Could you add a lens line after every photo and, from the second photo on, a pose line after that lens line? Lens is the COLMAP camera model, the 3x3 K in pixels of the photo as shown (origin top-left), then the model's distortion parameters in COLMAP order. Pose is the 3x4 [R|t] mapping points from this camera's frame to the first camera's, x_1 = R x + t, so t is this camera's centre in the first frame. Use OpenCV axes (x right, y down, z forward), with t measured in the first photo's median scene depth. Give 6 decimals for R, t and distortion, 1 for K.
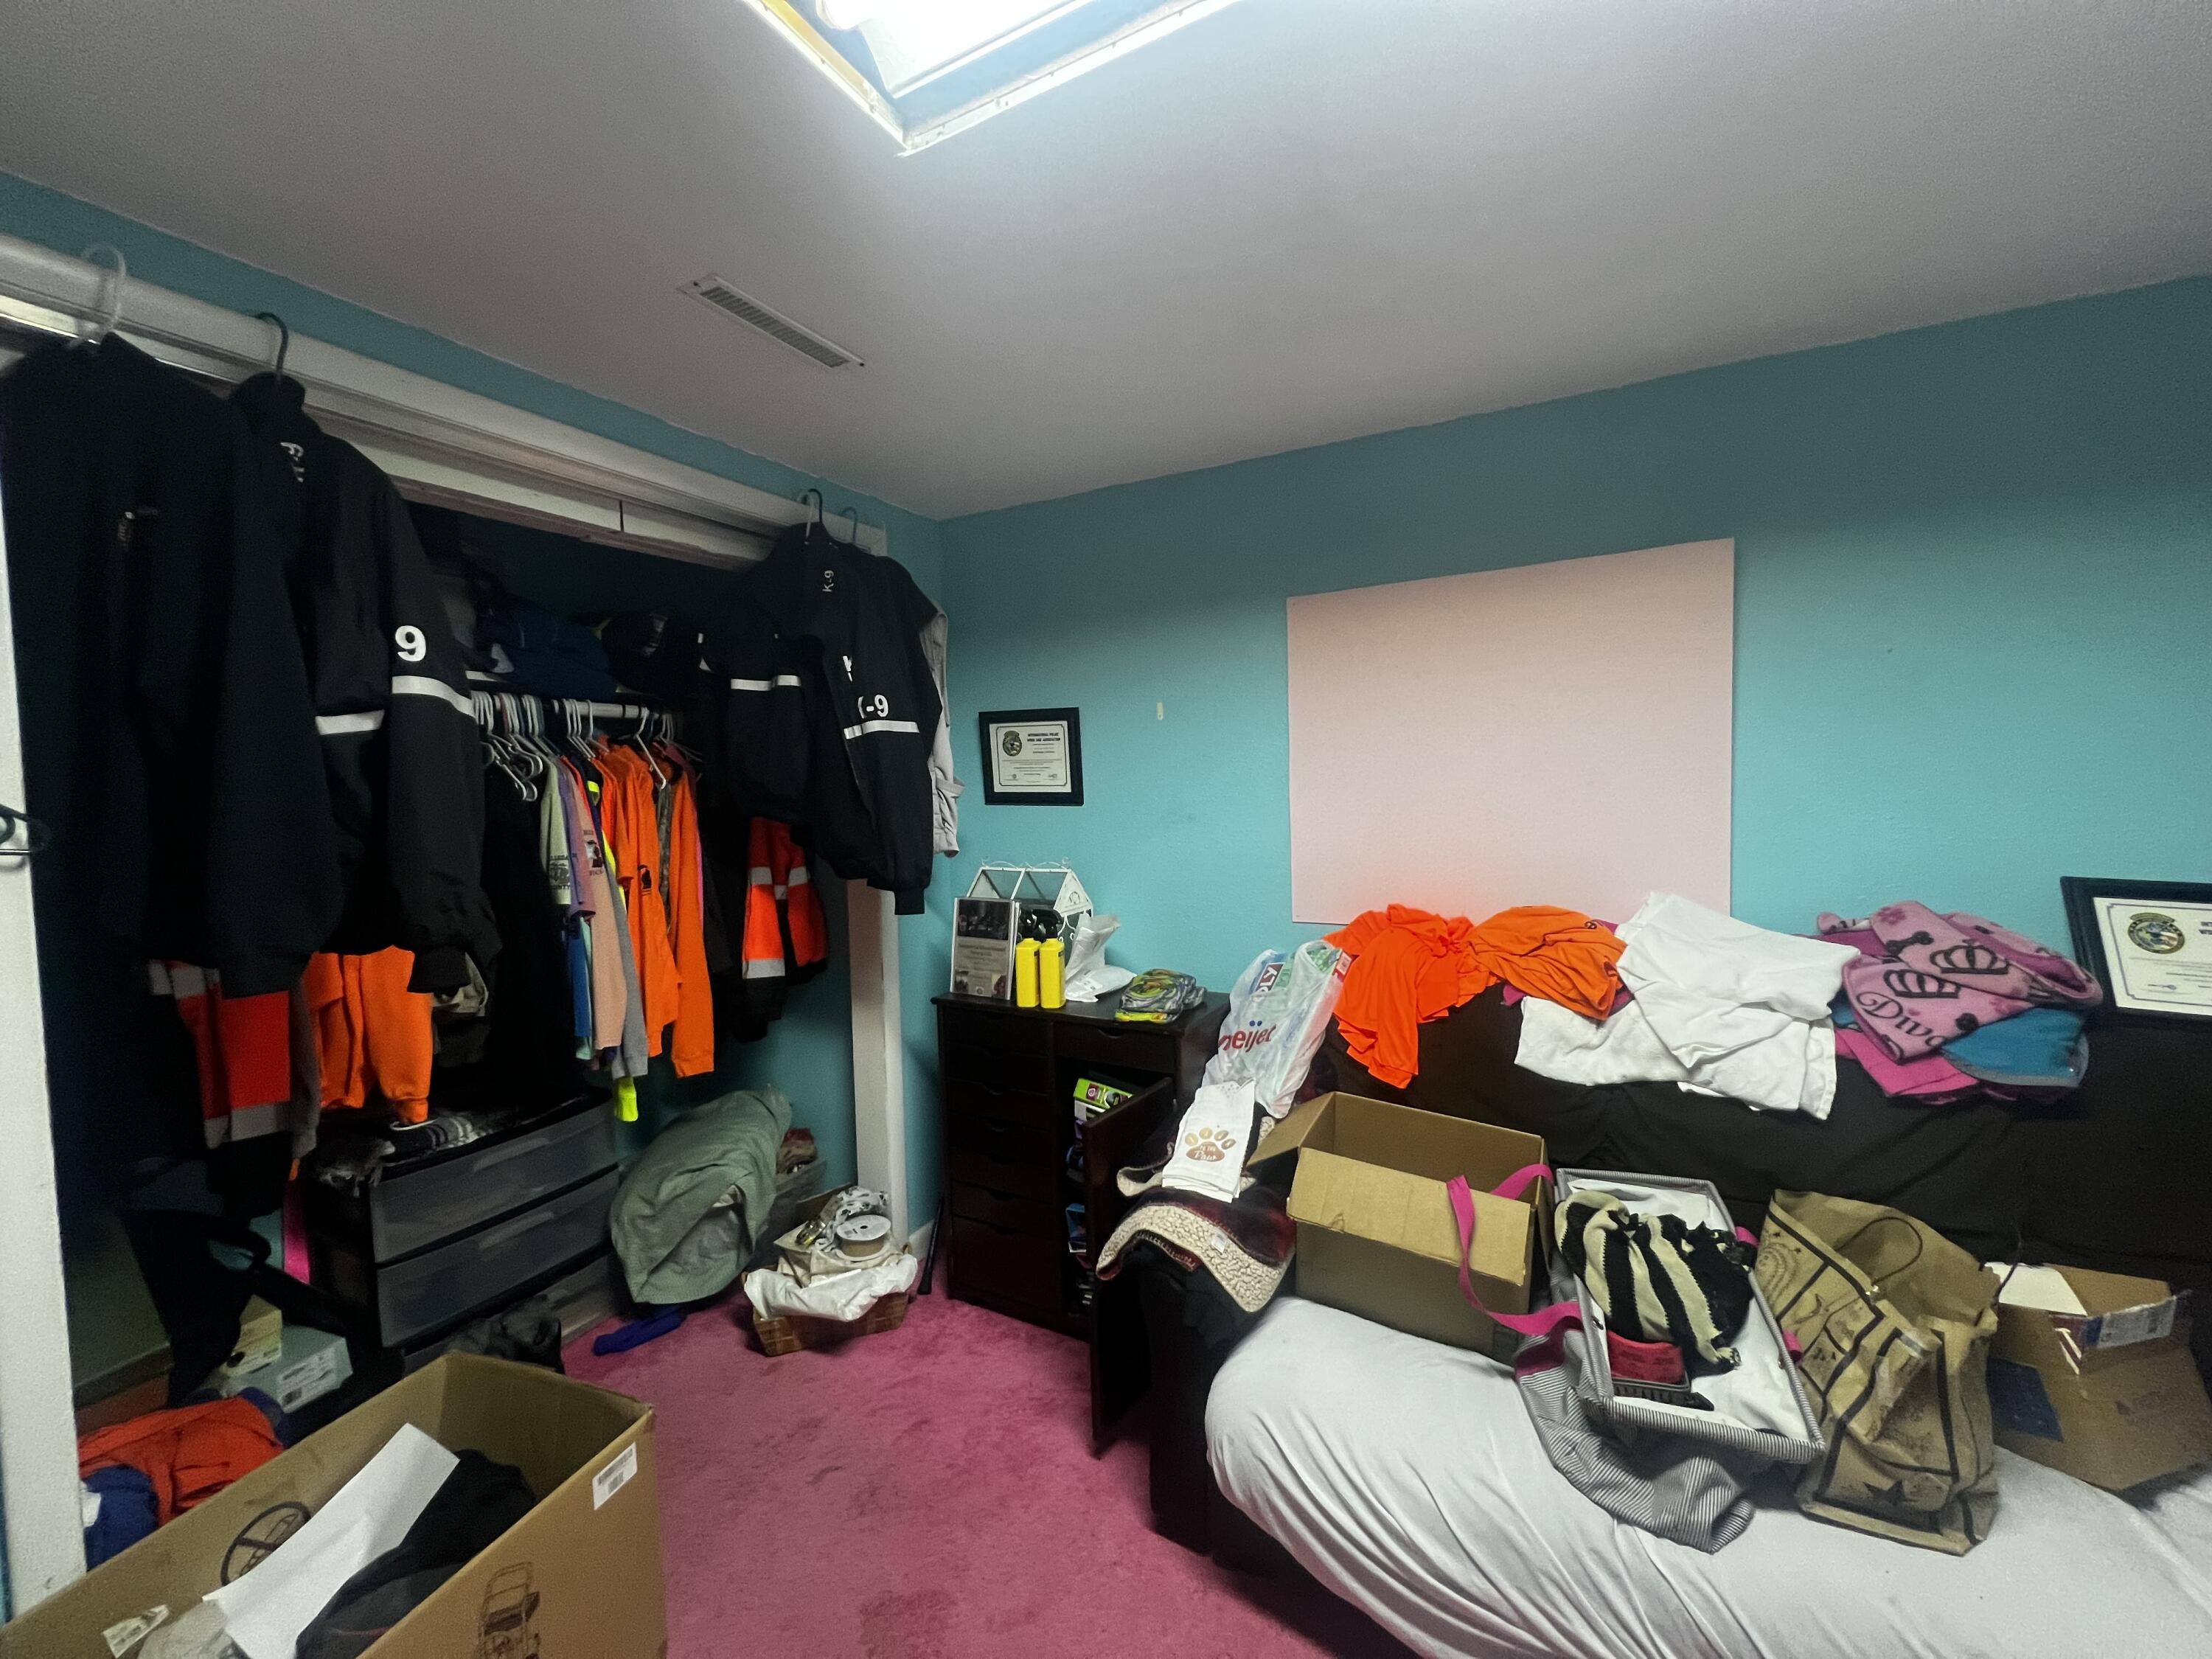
lens RADIAL K [[889.1, 0, 1106.8], [0, 889.1, 825.2], [0, 0, 1]] dist [-0.000057, 0.000370]
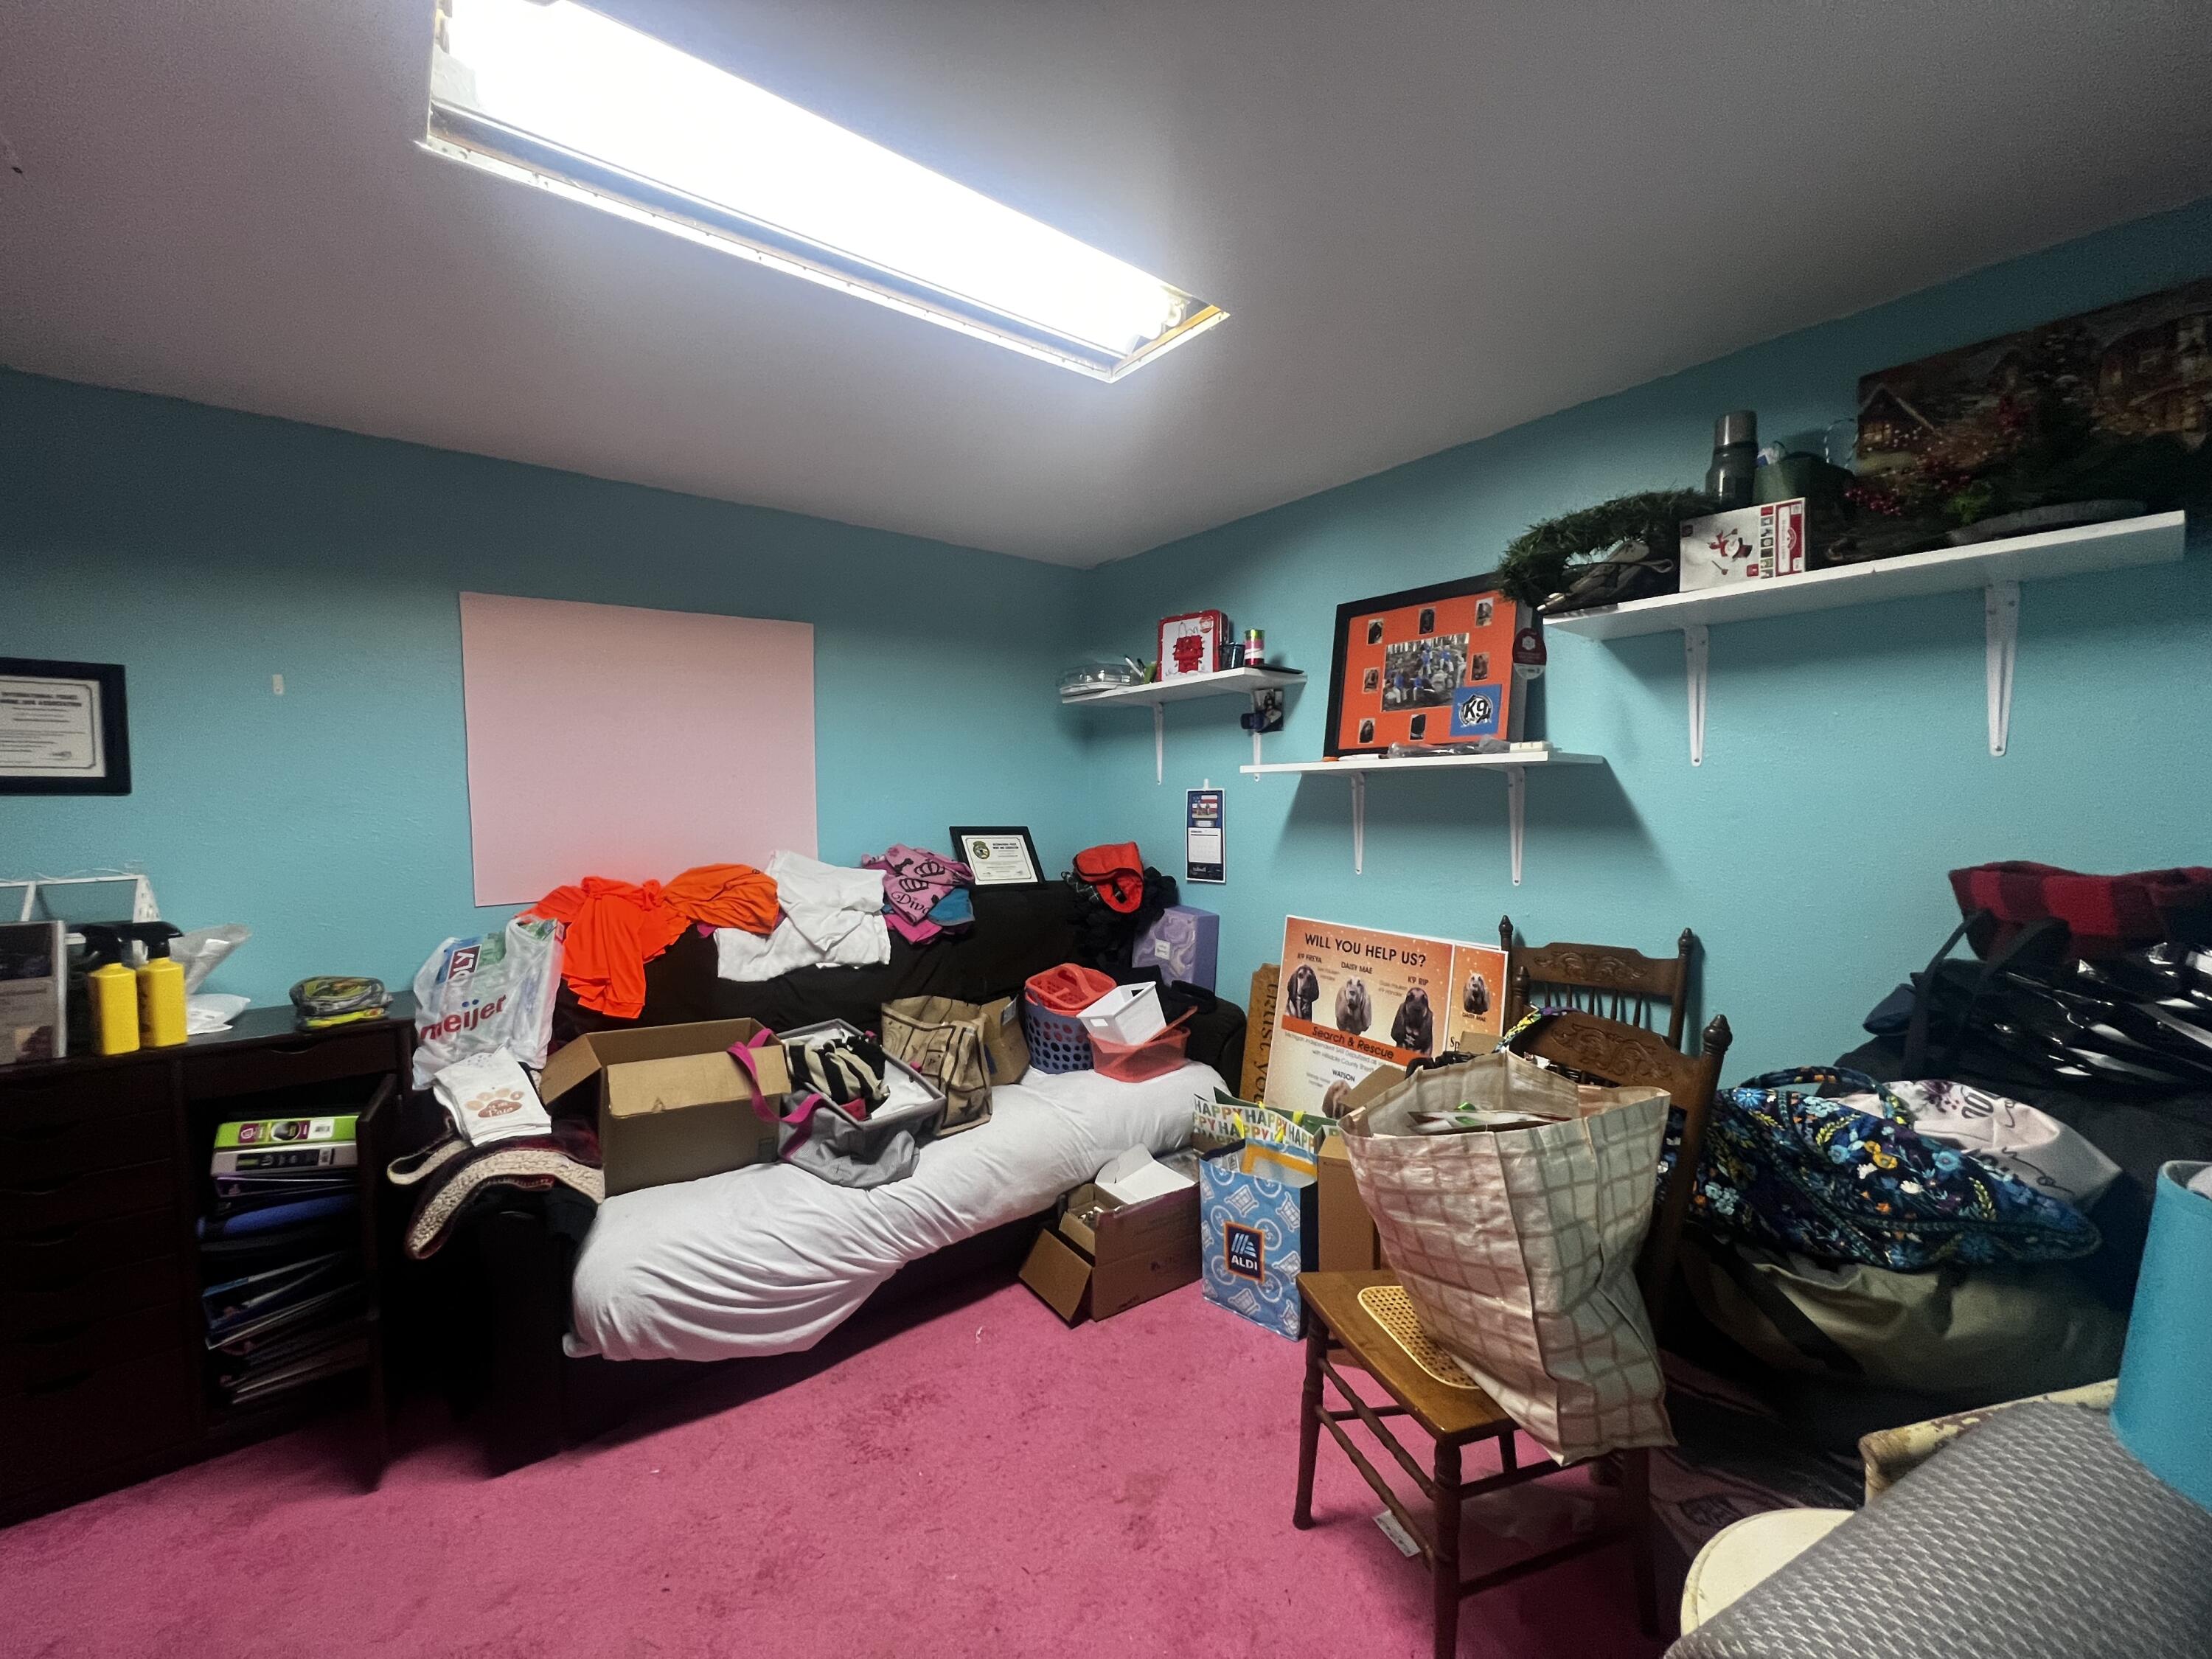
lens RADIAL K [[888.2, 0, 1107.4], [0, 888.2, 834.8], [0, 0, 1]] dist [-0.000191, -0.000060]
pose [[0.386261, -0.024970, 0.922052, -0.605354], [0.058621, 0.998277, 0.002477, 0.088331], [-0.920525, 0.053094, 0.387059, -0.094769]]
